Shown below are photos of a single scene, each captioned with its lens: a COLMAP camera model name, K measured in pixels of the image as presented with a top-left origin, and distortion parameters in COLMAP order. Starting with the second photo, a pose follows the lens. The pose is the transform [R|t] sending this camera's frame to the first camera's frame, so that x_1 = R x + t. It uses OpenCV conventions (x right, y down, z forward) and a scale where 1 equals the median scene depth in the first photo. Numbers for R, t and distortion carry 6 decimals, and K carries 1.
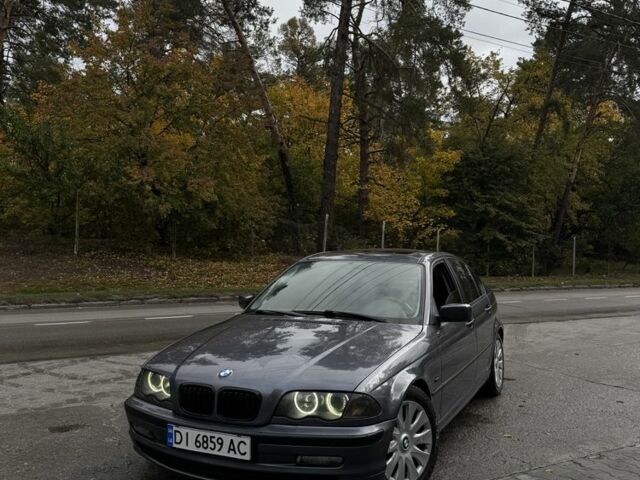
lens RADIAL K [[1278.8, 0, 320.0], [0, 1278.8, 240.0], [0, 0, 1]] dist [0.068611, 0.132754]
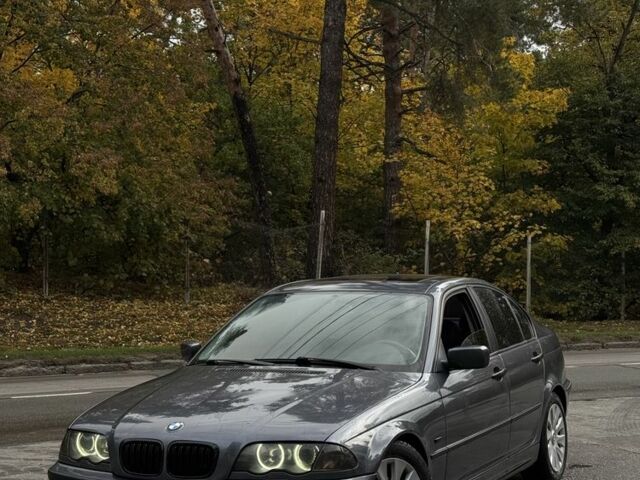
lens RADIAL K [[1278.8, 0, 320.0], [0, 1278.8, 240.0], [0, 0, 1]] dist [0.068611, 0.132754]
pose [[0.999325, -0.015287, 0.033402, -0.013655], [0.016049, 0.999614, -0.022657, 0.004675], [-0.033043, 0.023178, 0.999185, 0.441802]]
